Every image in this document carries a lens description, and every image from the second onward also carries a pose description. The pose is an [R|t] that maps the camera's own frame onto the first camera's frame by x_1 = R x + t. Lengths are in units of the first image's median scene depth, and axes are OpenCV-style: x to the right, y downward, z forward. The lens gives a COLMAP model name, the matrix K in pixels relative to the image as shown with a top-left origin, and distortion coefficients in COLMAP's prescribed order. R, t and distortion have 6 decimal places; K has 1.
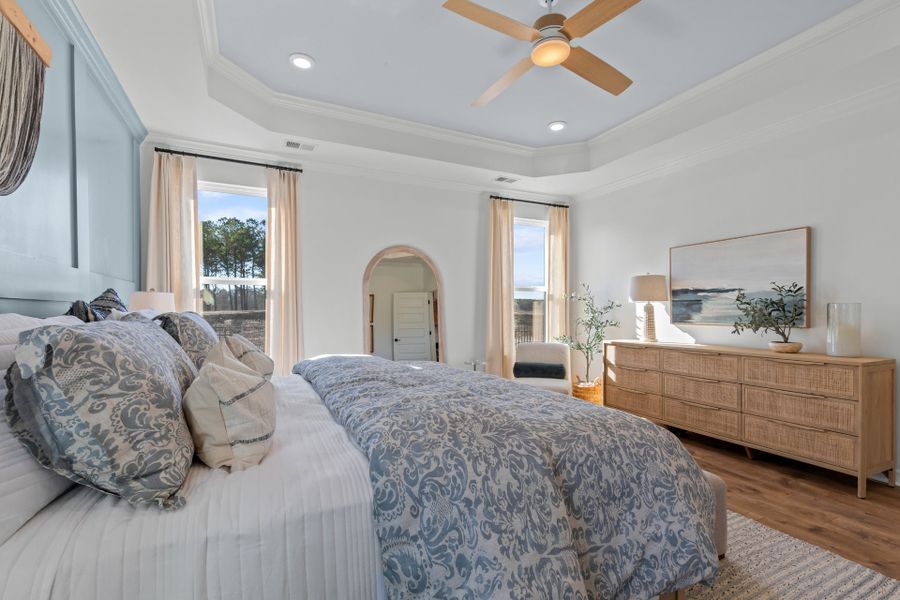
lens RADIAL K [[439.3, 0, 473.4], [0, 439.3, 314.3], [0, 0, 1]] dist [0.005831, -0.001016]
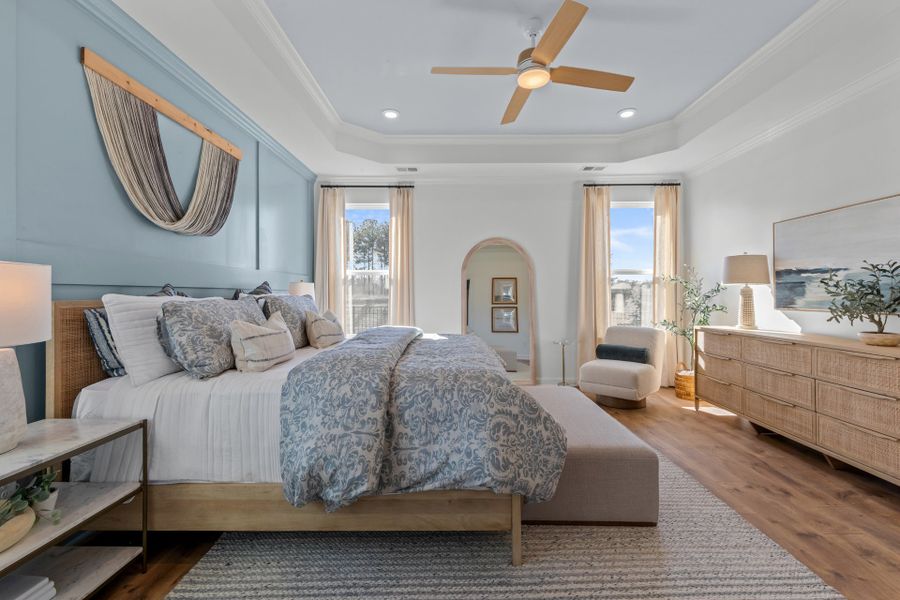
lens RADIAL K [[439.3, 0, 451.2], [0, 439.3, 292.0], [0, 0, 1]] dist [0.005831, -0.001016]
pose [[0.881506, -0.002364, -0.472167, 0.378540], [-0.003491, 0.999928, -0.011523, -0.000351], [0.472160, 0.011806, 0.881434, -0.104761]]
